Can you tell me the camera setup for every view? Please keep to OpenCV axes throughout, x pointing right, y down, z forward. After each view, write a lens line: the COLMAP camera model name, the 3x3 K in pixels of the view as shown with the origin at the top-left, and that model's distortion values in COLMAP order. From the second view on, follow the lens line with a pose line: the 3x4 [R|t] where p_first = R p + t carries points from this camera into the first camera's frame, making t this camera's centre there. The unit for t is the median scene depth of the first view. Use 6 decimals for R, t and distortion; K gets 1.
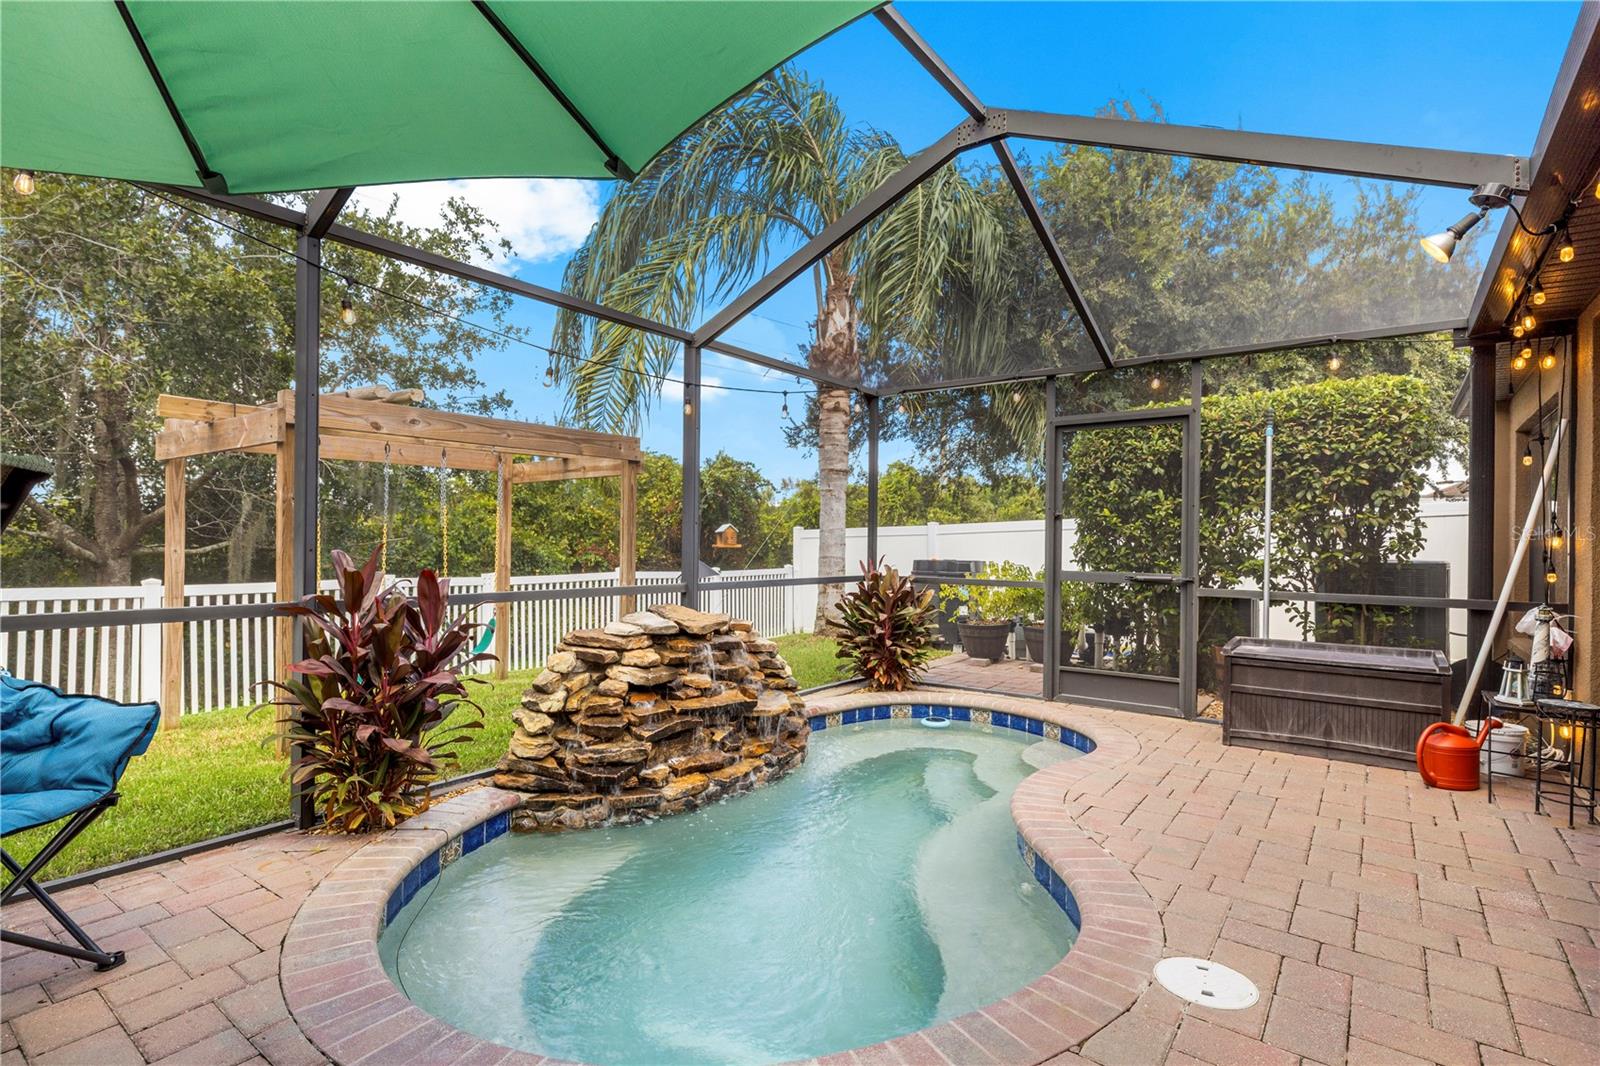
lens RADIAL K [[745.9, 0, 800.0], [0, 745.9, 533.0], [0, 0, 1]] dist [-0.005743, -0.000339]
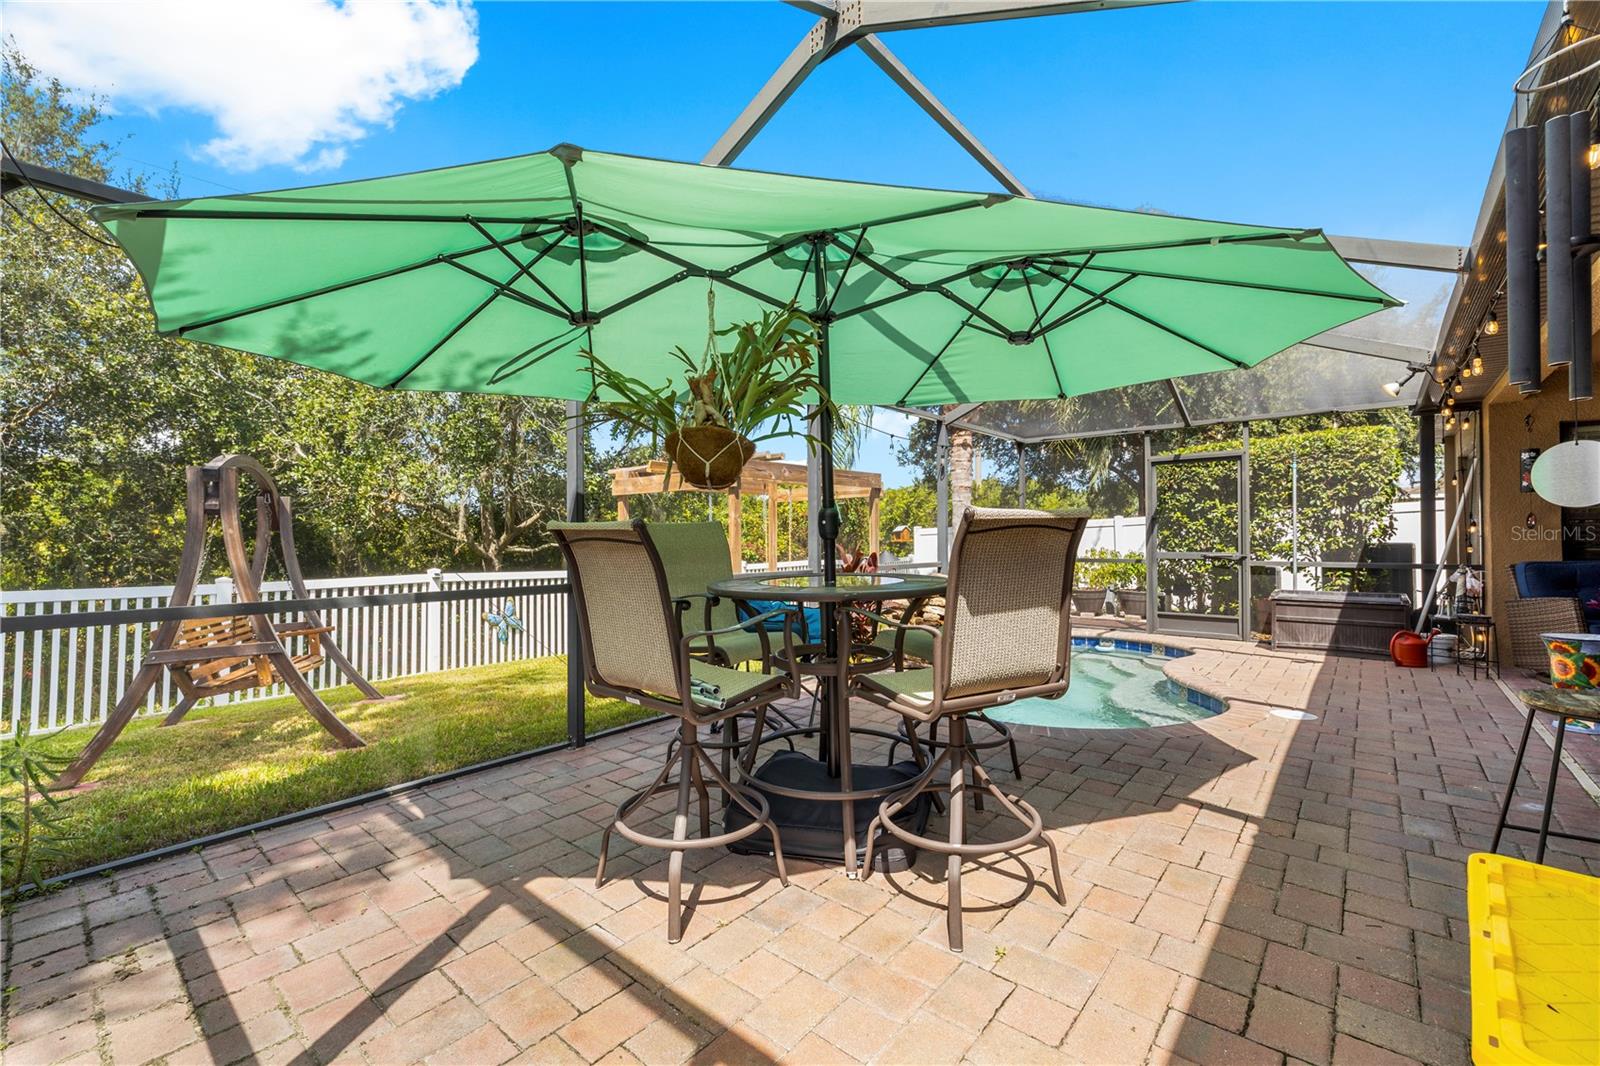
lens RADIAL K [[673.0, 0, 742.7], [0, 673.0, 522.7], [0, 0, 1]] dist [-0.019388, 0.000078]
pose [[0.995402, -0.017583, -0.094159, -0.398144], [0.016668, 0.999806, -0.010487, -0.012103], [0.094325, 0.008870, 0.995502, -0.513593]]
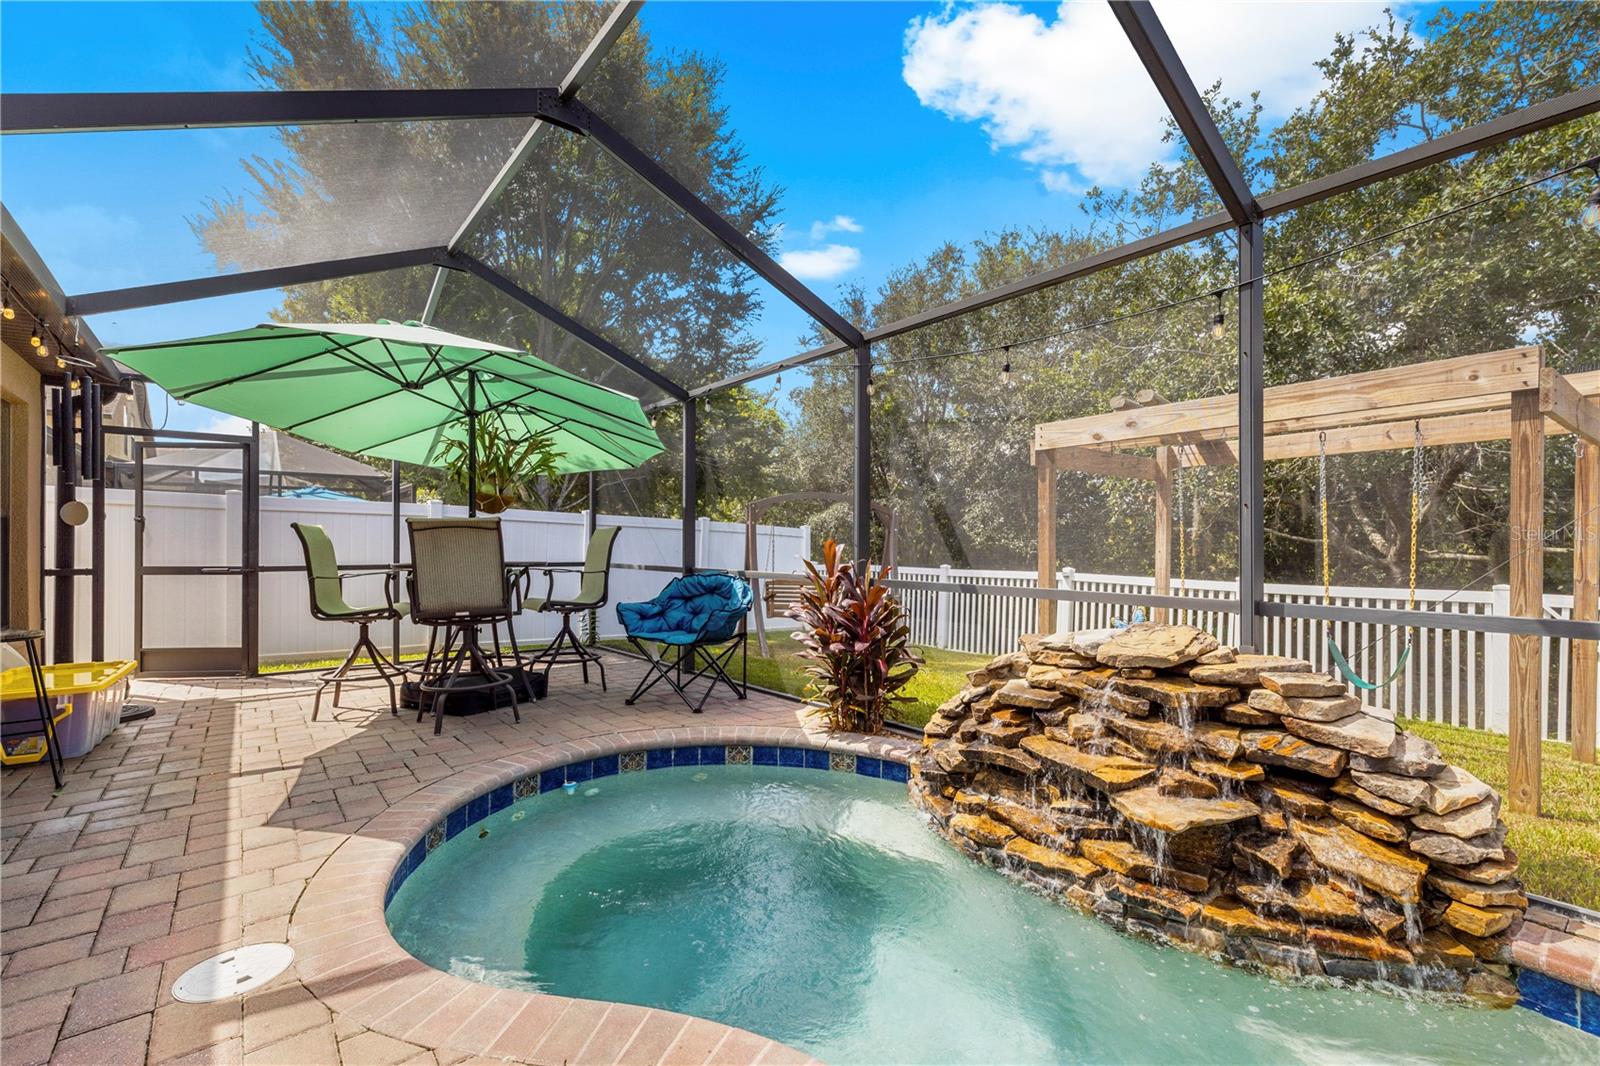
lens RADIAL K [[716.7, 0, 800.0], [0, 716.7, 533.0], [0, 0, 1]] dist [0.018054, 0.000239]
pose [[-0.241050, -0.023028, -0.970239, 1.641313], [0.010362, 0.999600, -0.026299, 0.065958], [0.970457, -0.016393, -0.240715, 2.344870]]
